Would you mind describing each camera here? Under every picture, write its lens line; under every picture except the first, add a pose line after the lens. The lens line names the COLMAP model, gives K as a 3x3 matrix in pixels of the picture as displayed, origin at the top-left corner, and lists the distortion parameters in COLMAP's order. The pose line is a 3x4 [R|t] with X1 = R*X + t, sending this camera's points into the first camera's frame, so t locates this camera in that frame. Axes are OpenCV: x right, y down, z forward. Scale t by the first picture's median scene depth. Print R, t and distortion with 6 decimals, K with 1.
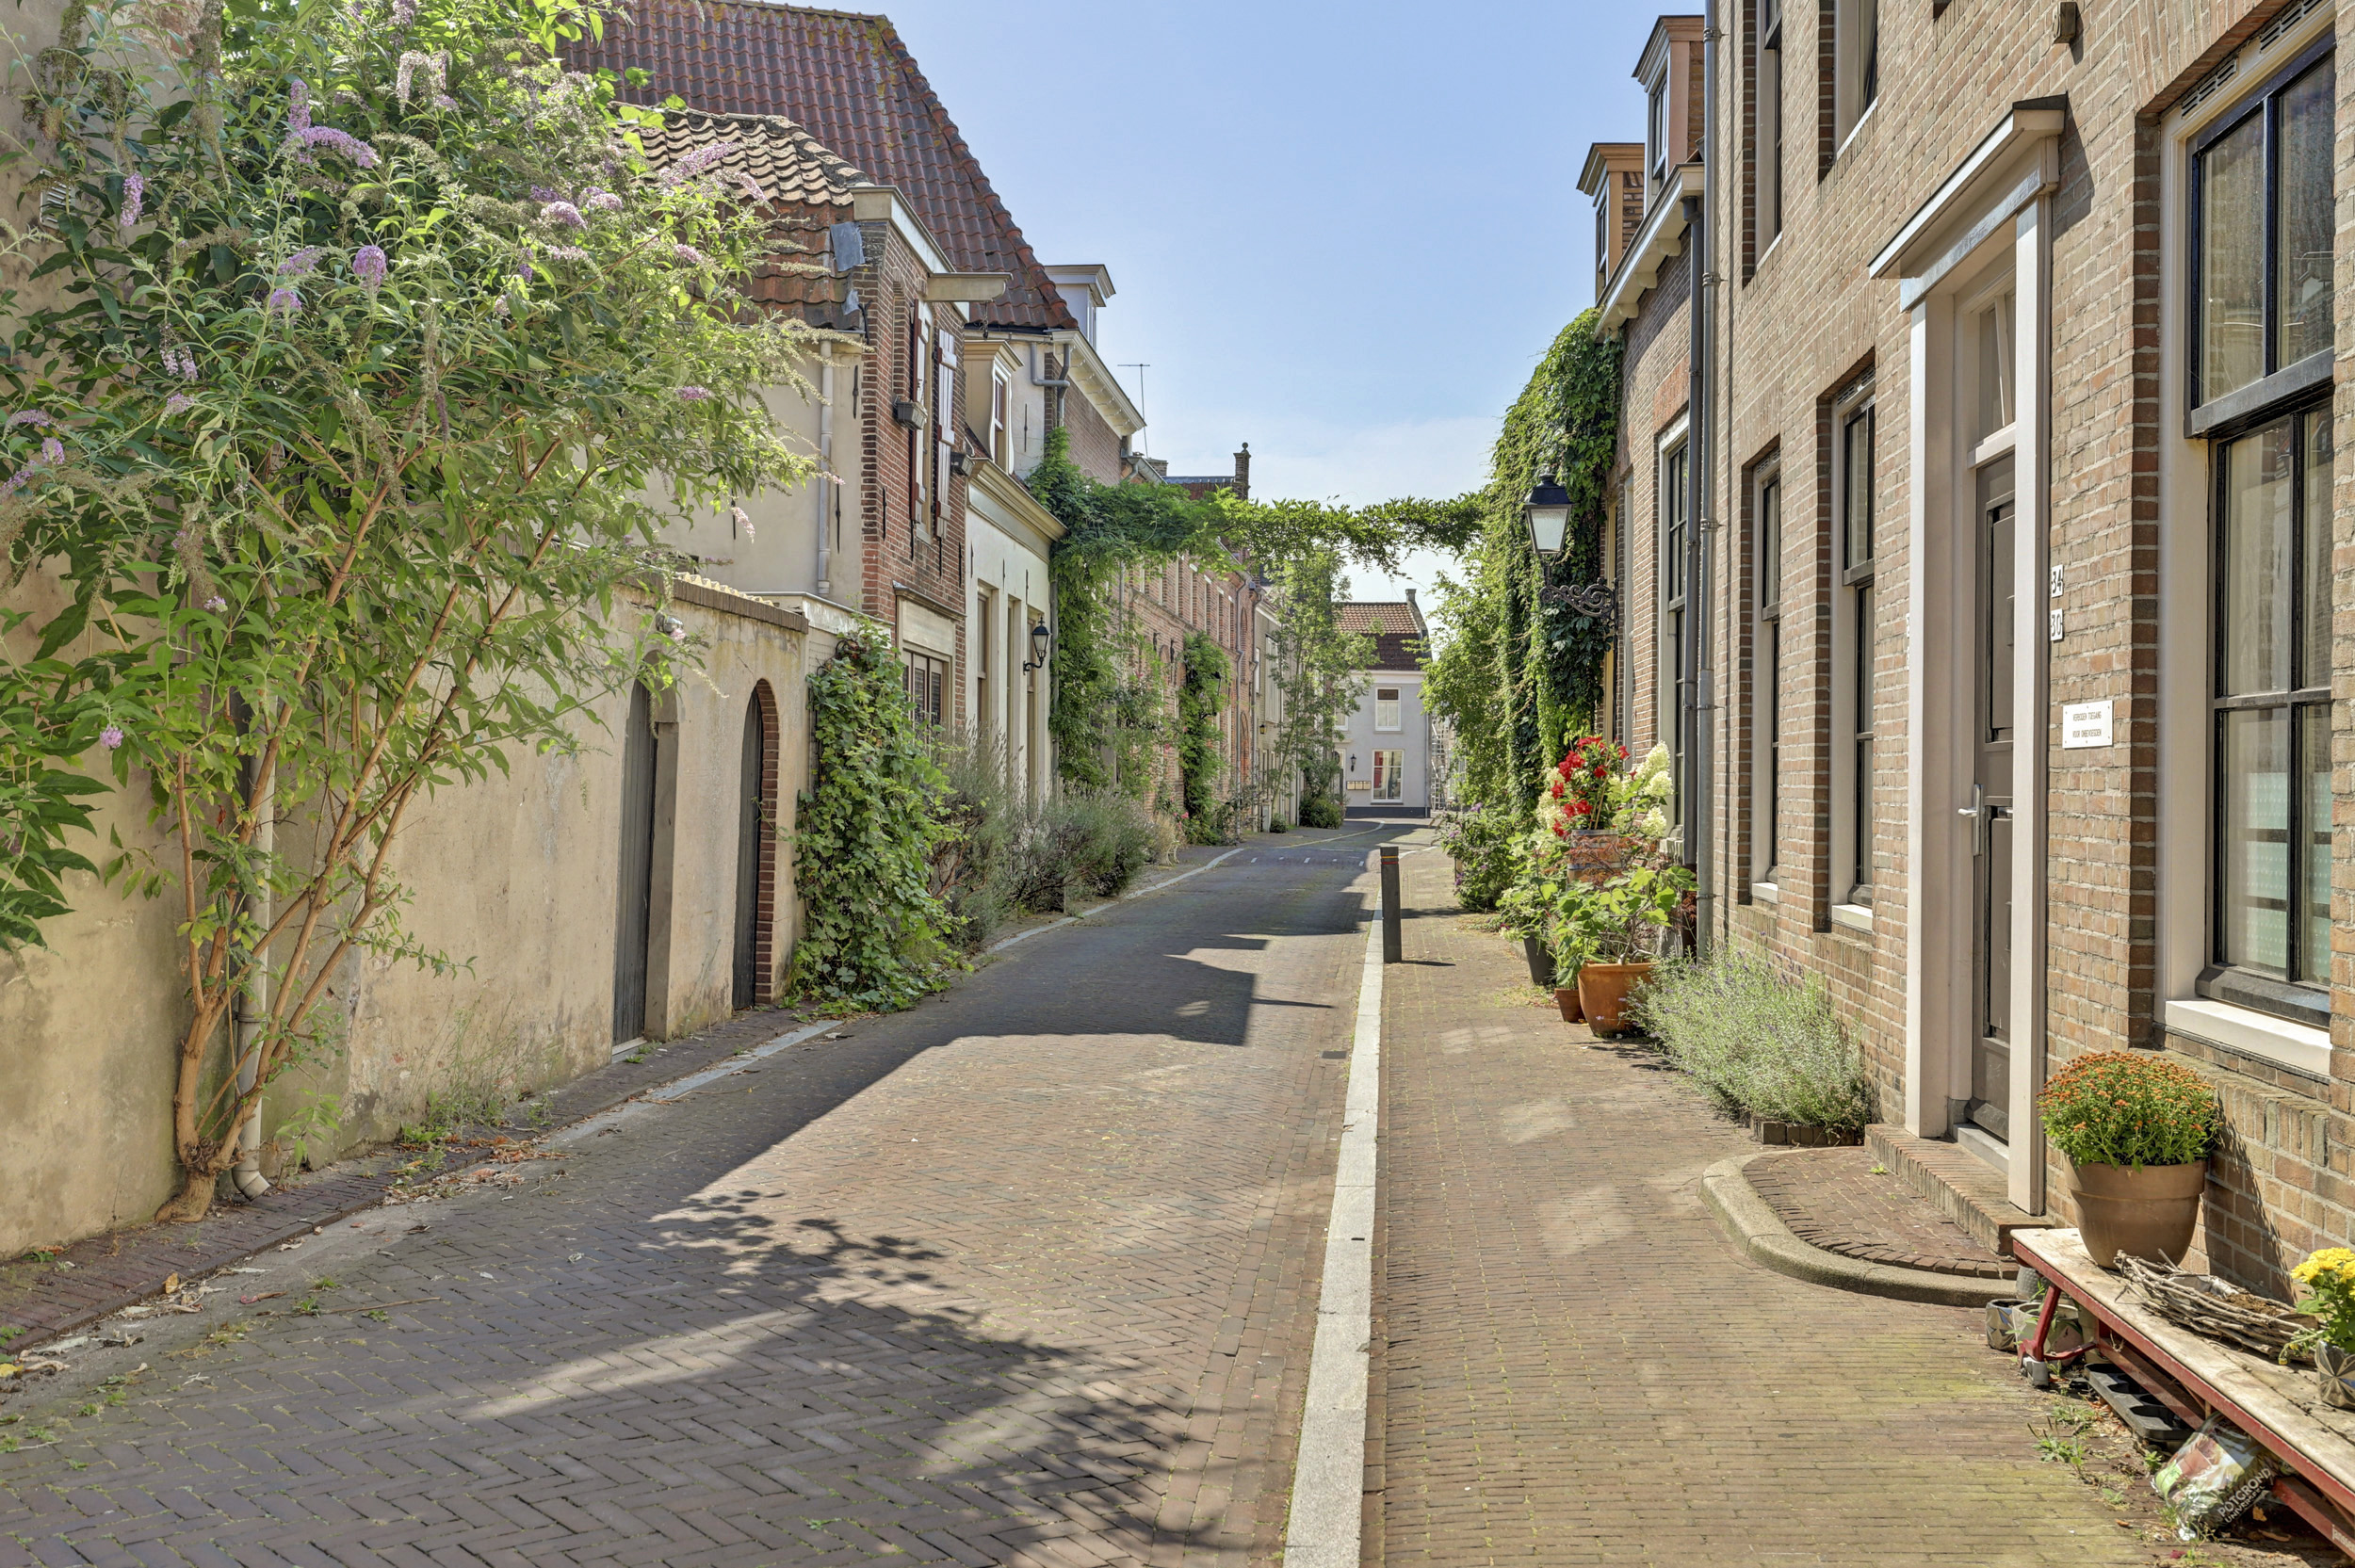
lens RADIAL K [[2388.7, 0, 1177.7], [0, 2388.7, 784.1], [0, 0, 1]] dist [0.002587, 0.006561]
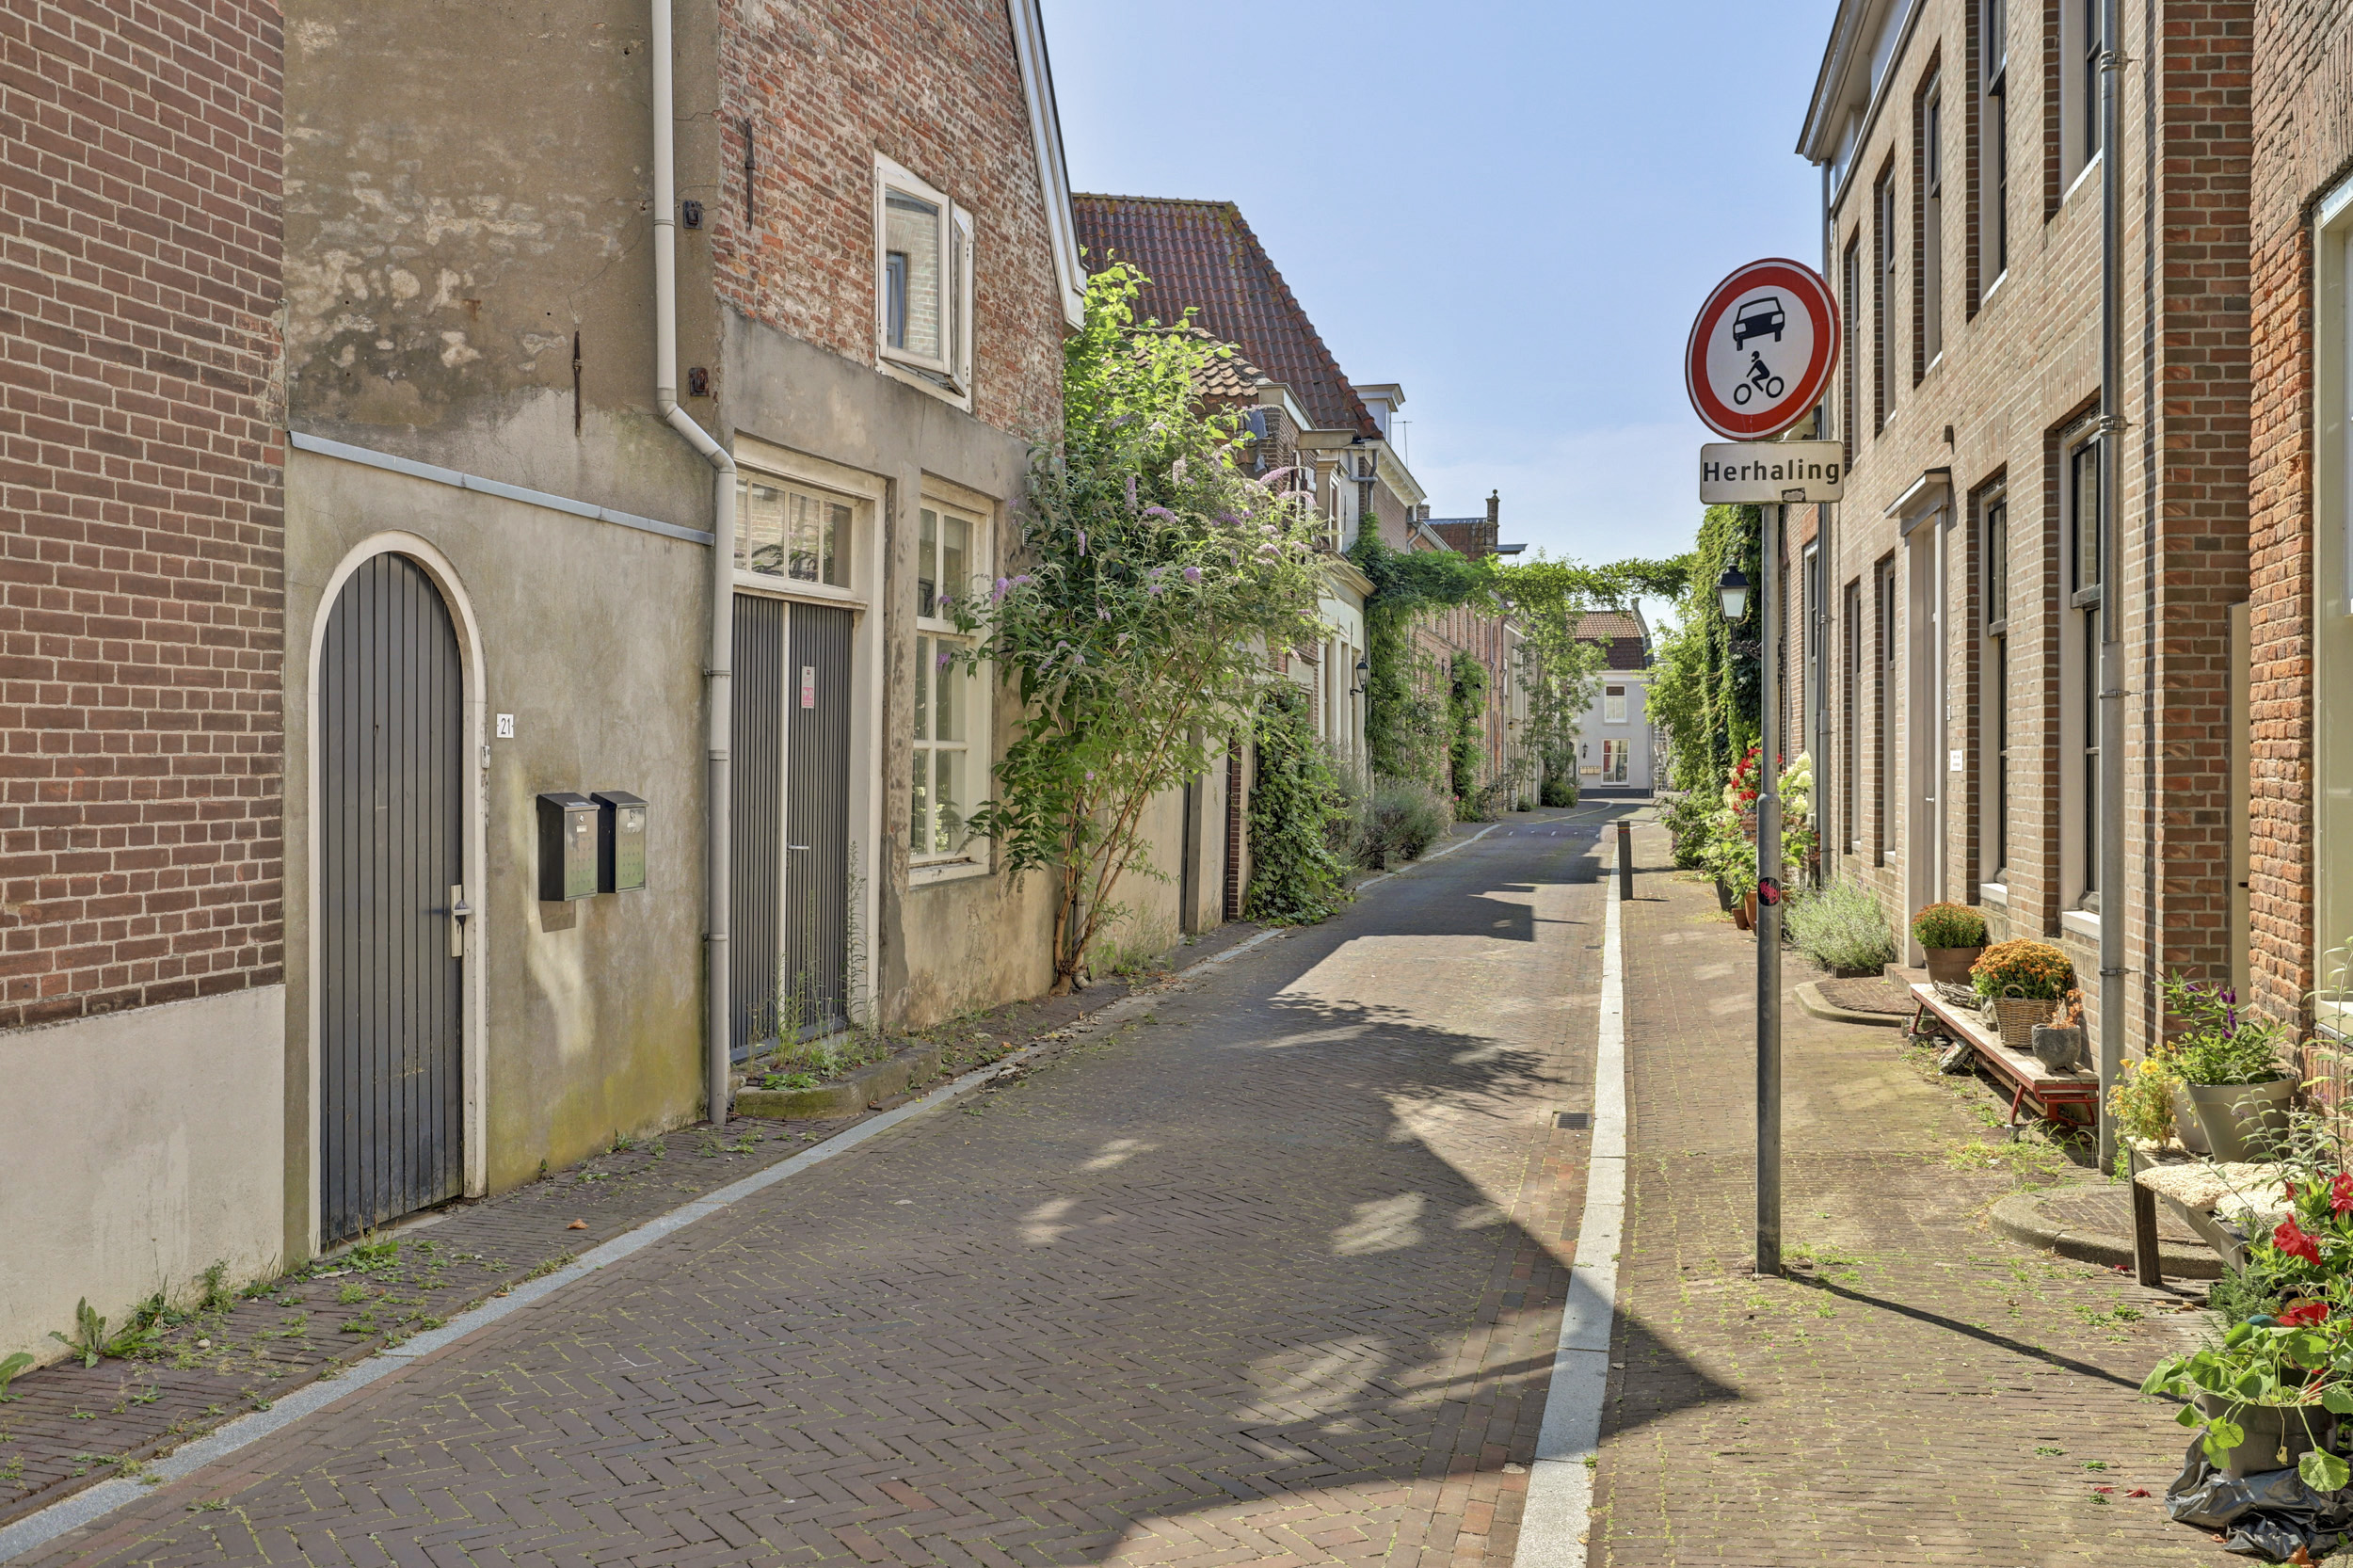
lens RADIAL K [[2126.3, 0, 1176.9], [0, 2126.3, 774.0], [0, 0, 1]] dist [0.004604, -0.001272]
pose [[0.993349, -0.007392, -0.114904, -0.027135], [0.007635, 0.999969, 0.001675, -0.005597], [0.114888, -0.002541, 0.993375, -0.264995]]
